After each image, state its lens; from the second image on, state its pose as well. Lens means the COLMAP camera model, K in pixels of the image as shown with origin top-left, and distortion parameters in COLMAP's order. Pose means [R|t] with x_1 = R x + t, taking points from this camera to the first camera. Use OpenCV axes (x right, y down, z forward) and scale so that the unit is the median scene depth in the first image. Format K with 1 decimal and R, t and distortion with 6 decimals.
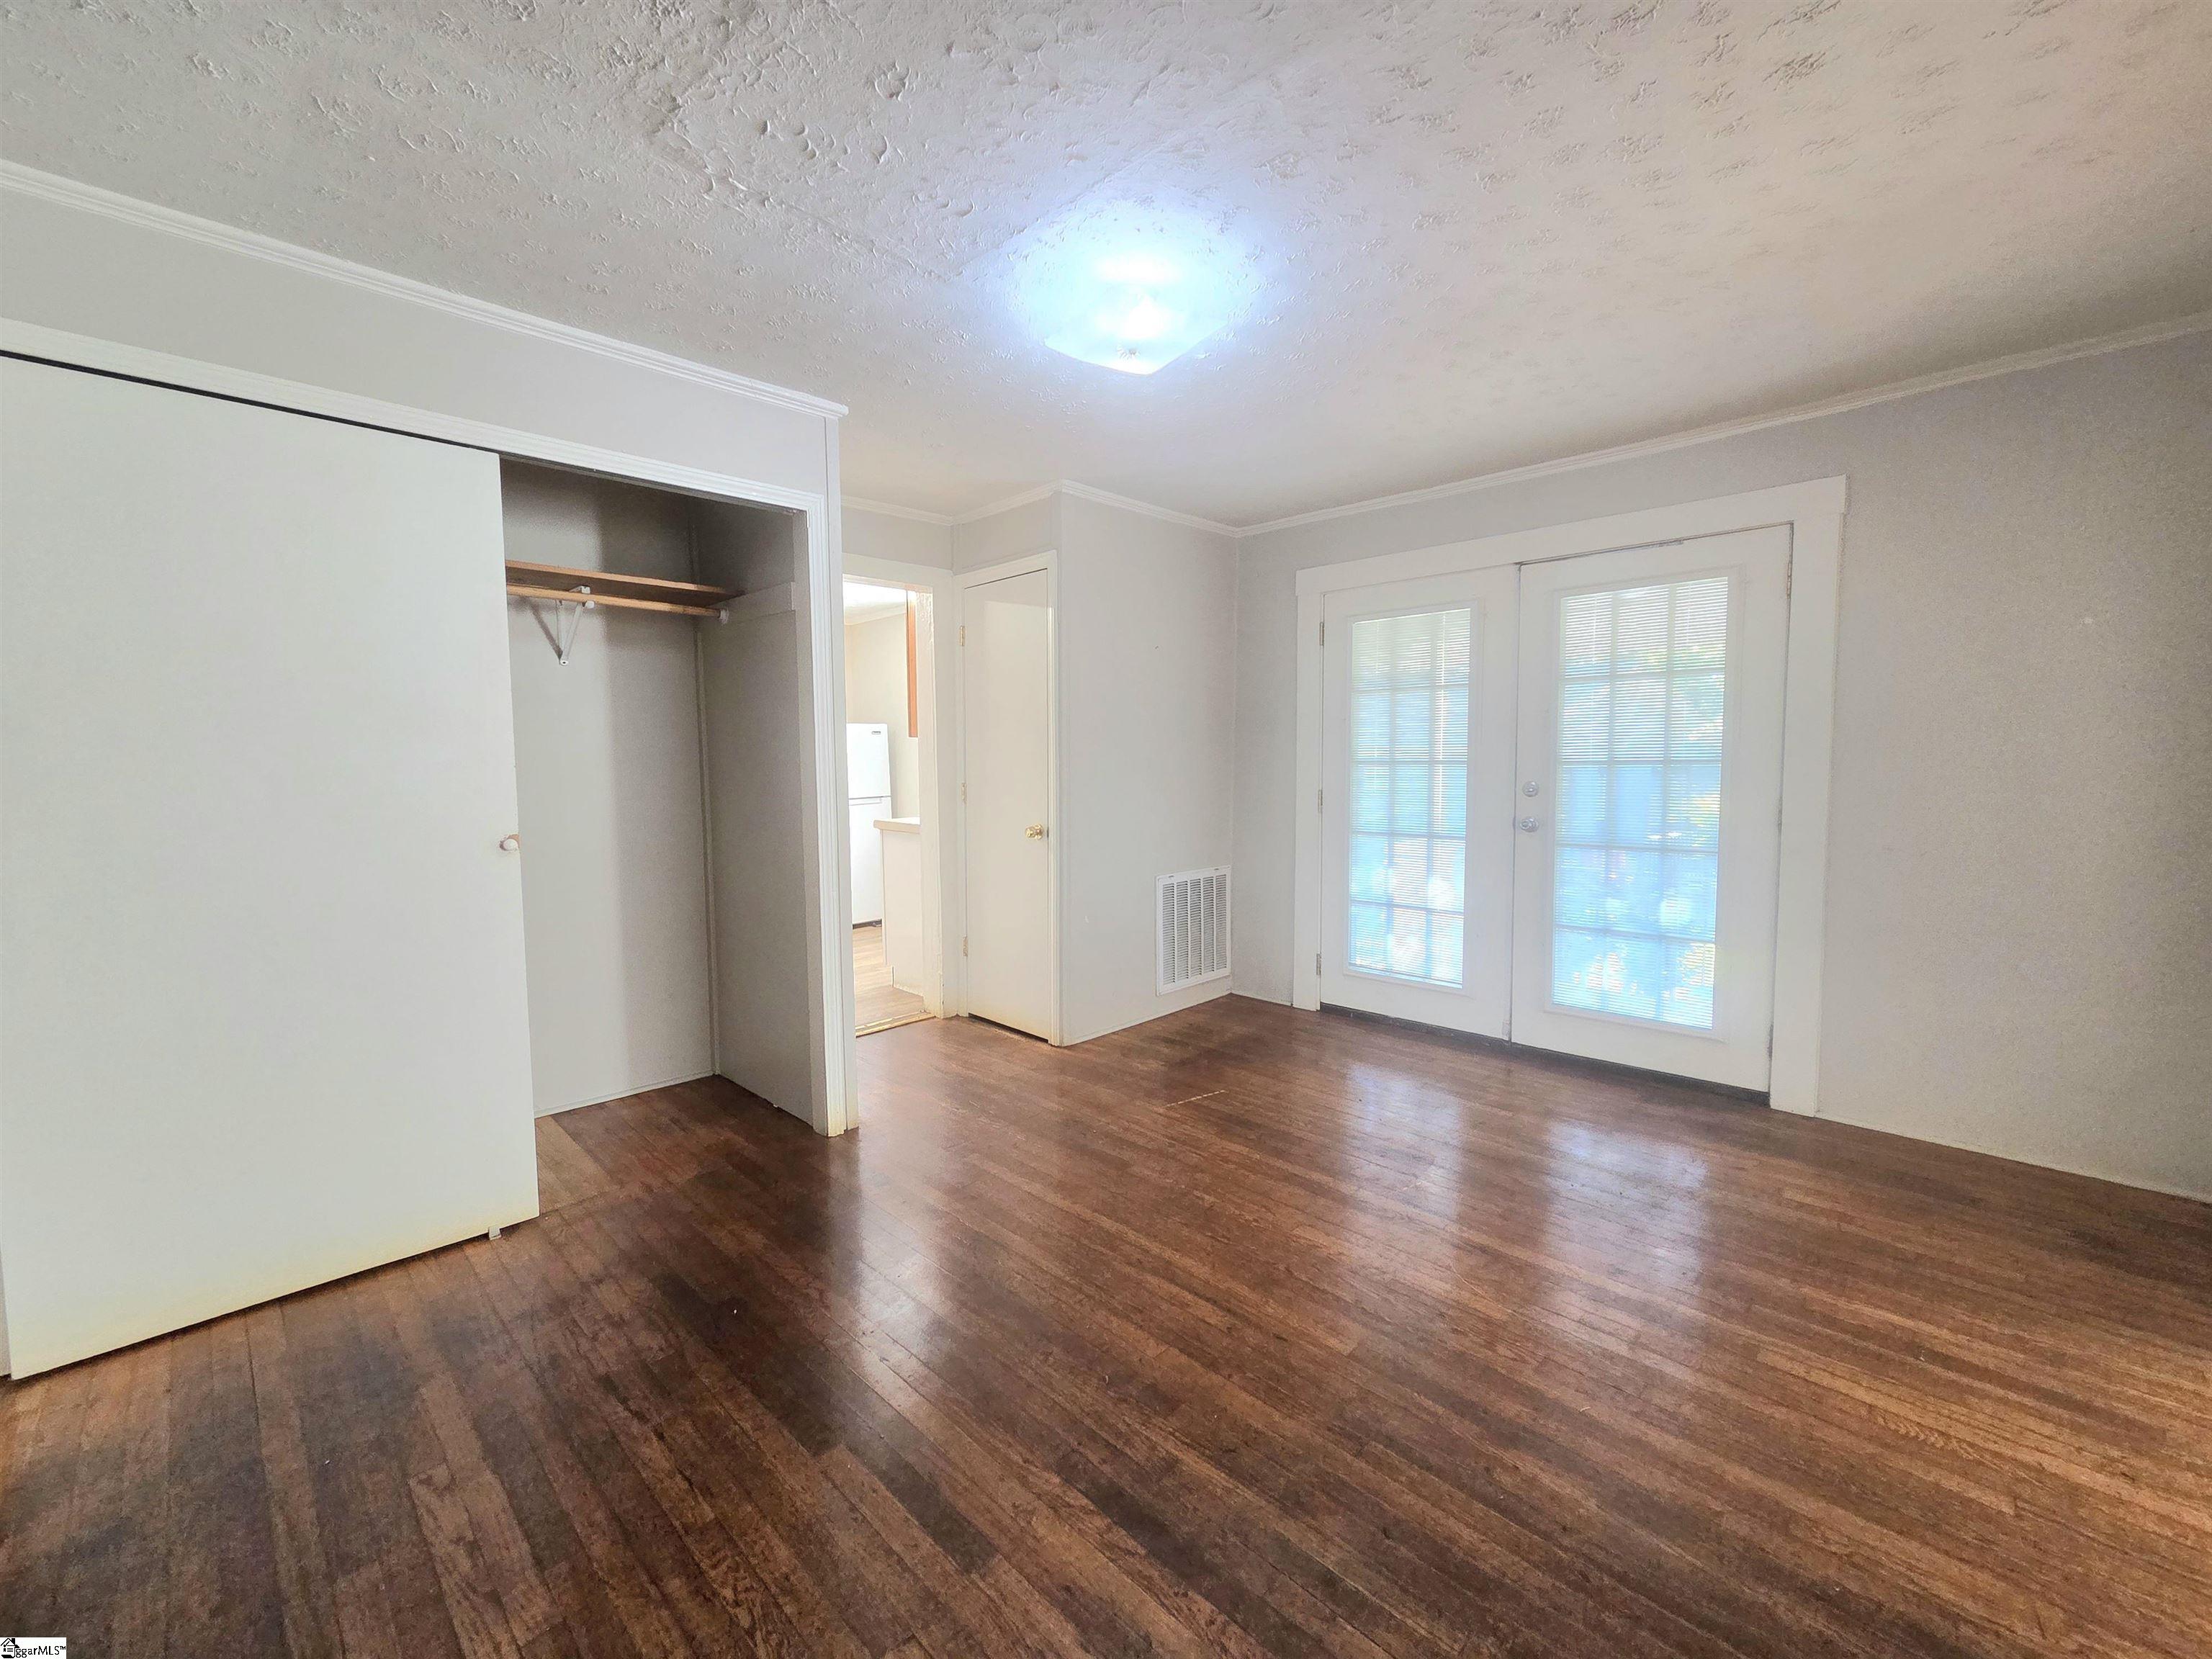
lens RADIAL K [[906.7, 0, 1101.8], [0, 906.7, 824.1], [0, 0, 1]] dist [0.005077, -0.000092]
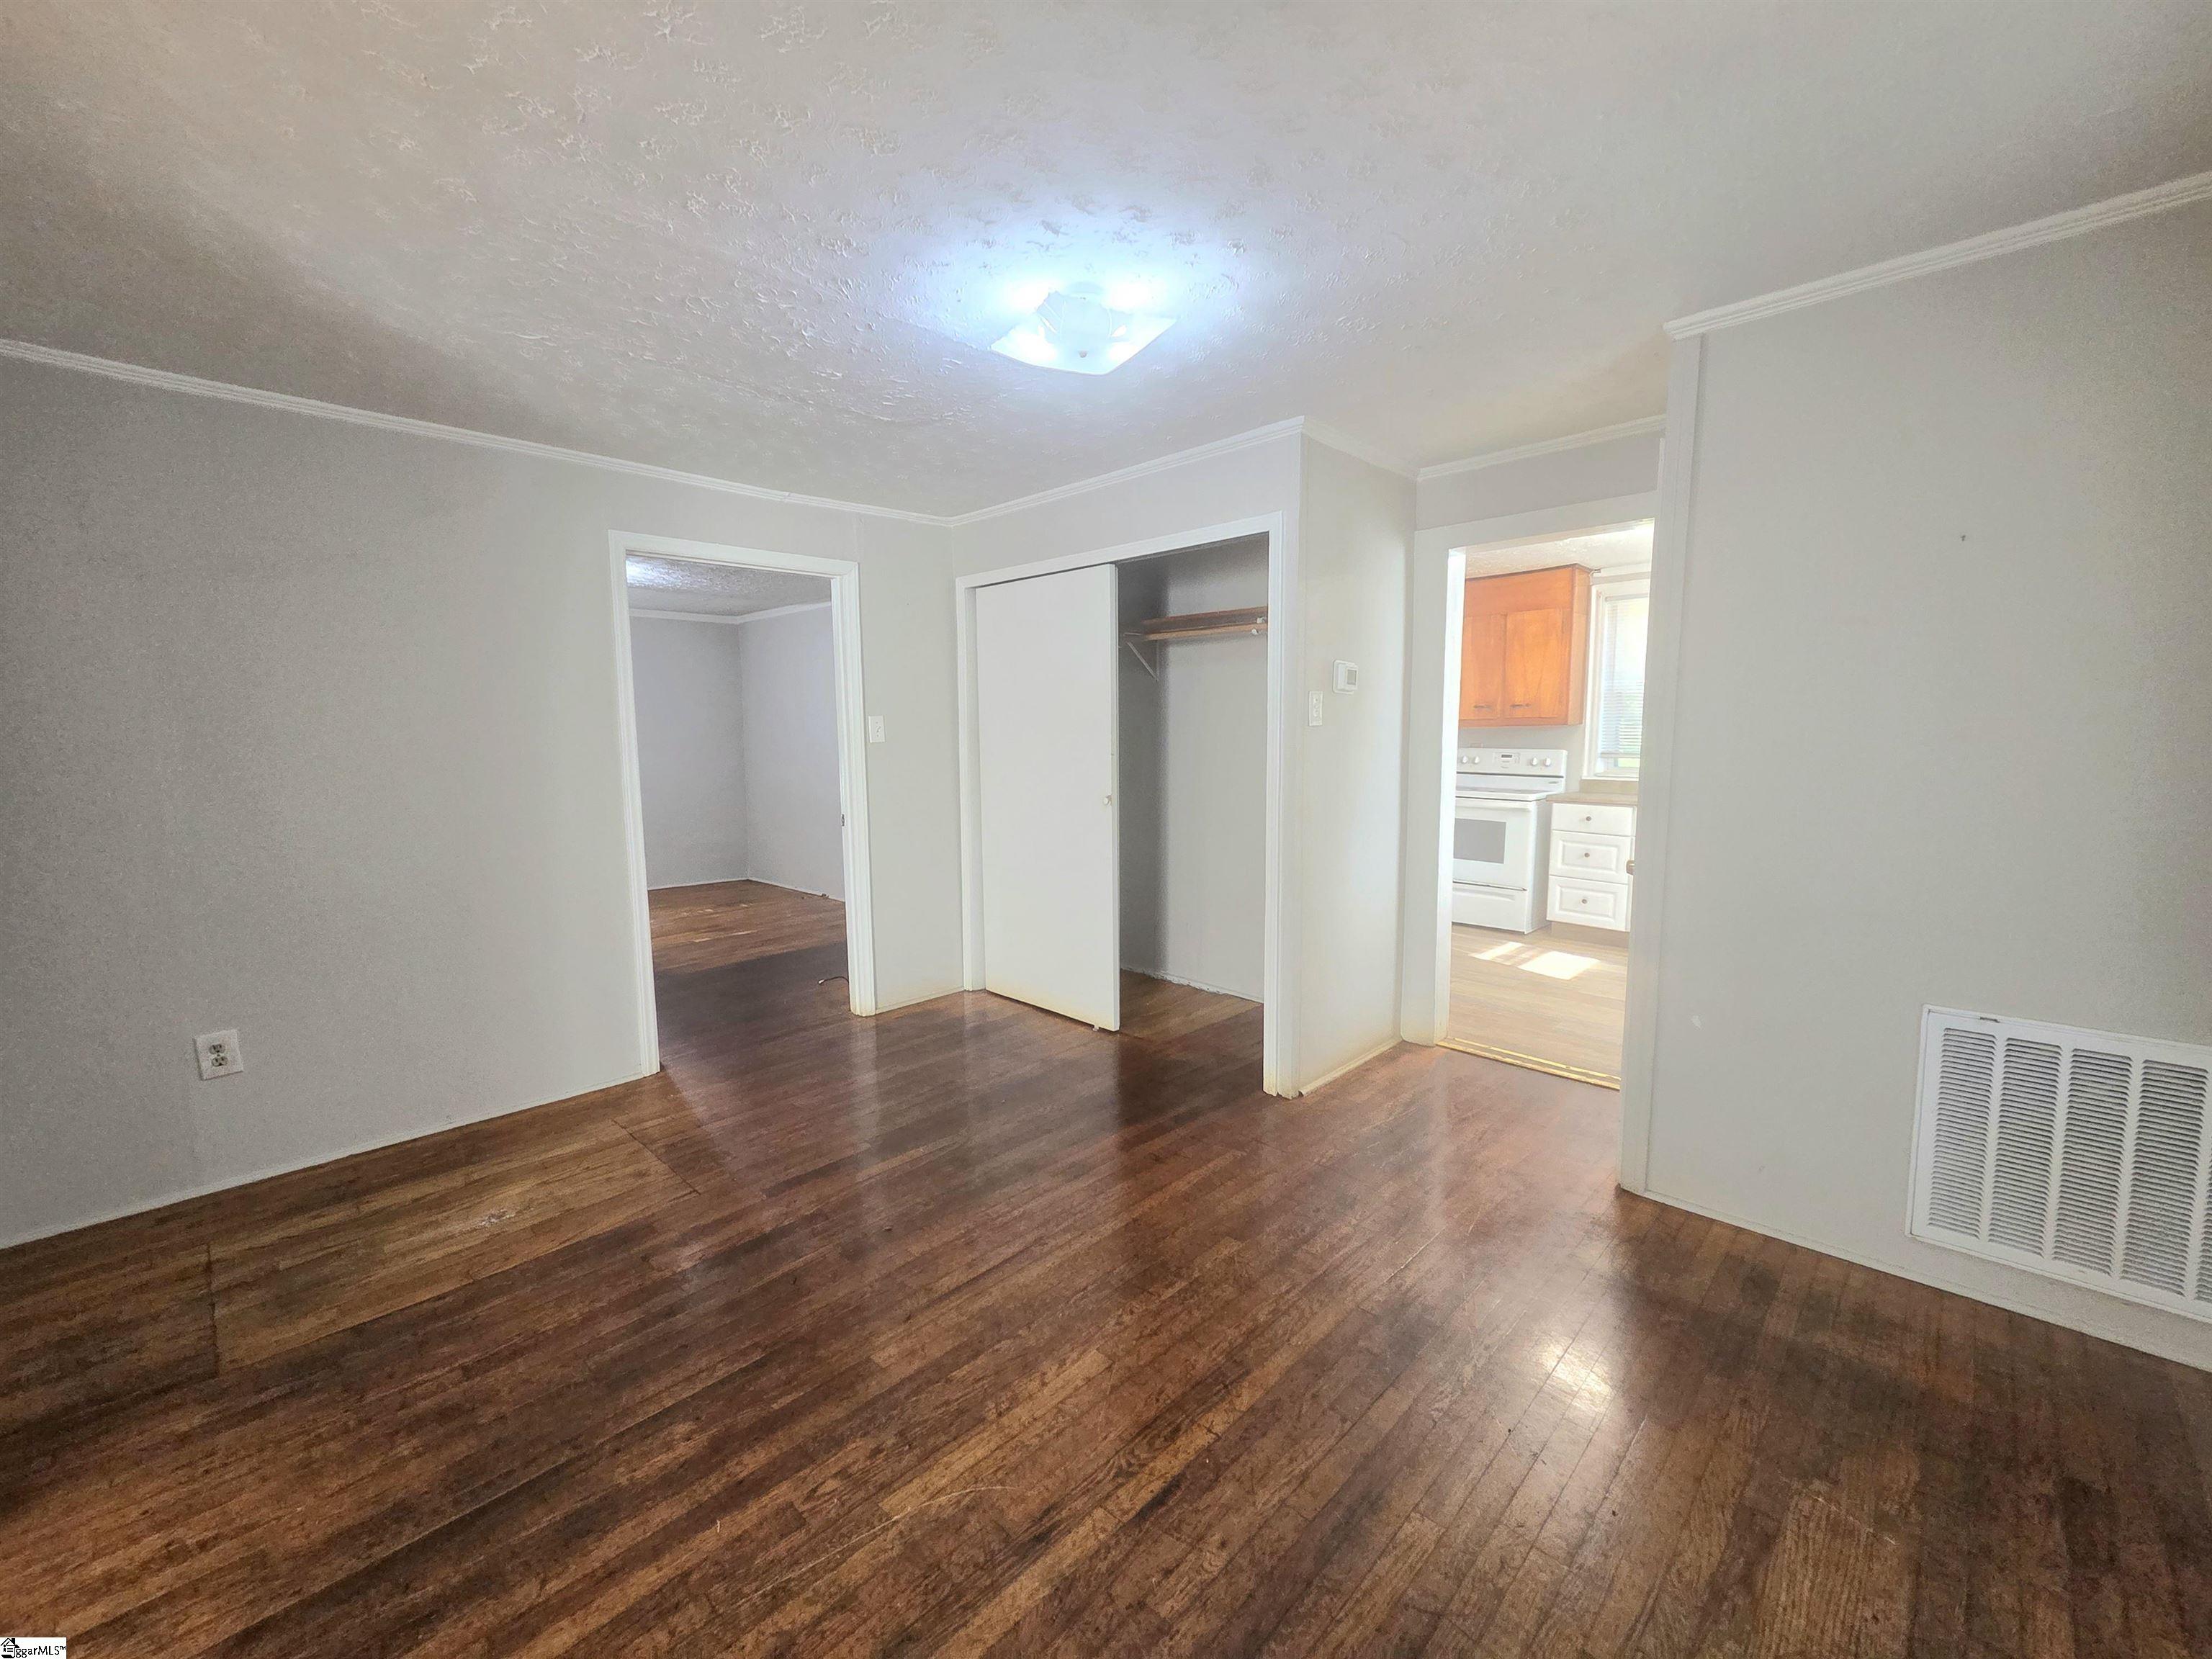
lens RADIAL K [[906.7, 0, 1101.8], [0, 906.7, 824.1], [0, 0, 1]] dist [0.005077, -0.000092]
pose [[0.005238, 0.114284, -0.993434, 1.128194], [-0.064701, 0.991405, 0.113709, -0.140856], [0.997891, 0.063680, 0.012587, 1.109707]]
